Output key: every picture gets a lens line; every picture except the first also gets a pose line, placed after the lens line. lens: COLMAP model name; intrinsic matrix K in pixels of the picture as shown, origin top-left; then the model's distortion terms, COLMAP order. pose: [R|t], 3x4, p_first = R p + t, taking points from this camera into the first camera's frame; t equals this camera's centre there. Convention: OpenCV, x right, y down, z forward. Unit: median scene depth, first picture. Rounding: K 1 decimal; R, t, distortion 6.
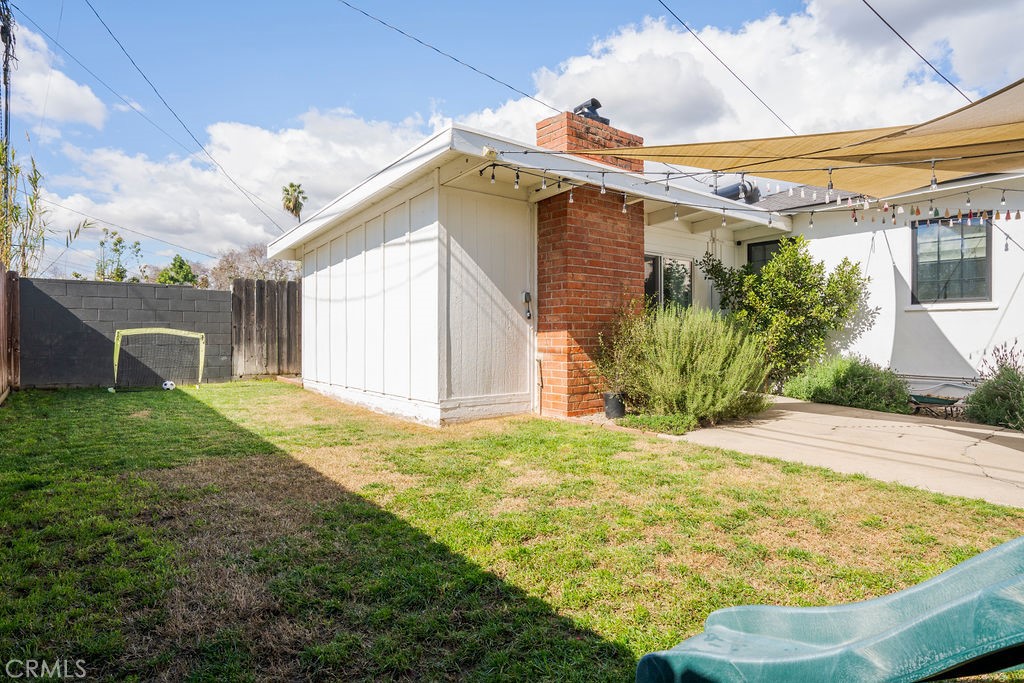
lens RADIAL K [[558.7, 0, 514.3], [0, 558.7, 342.5], [0, 0, 1]] dist [-0.021027, 0.009694]
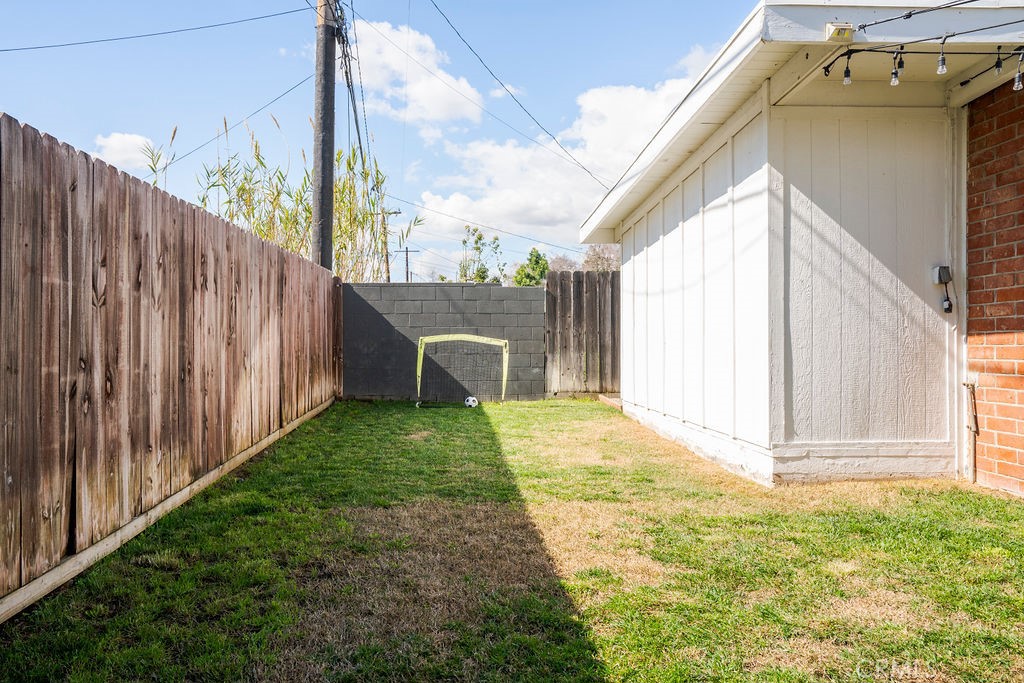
lens RADIAL K [[741.3, 0, 508.5], [0, 741.3, 343.5], [0, 0, 1]] dist [-0.007064, 0.047751]
pose [[0.825871, -0.002970, -0.563852, 0.085764], [-0.002042, 0.999964, -0.008258, -0.003247], [0.563856, 0.007971, 0.825835, 0.119638]]
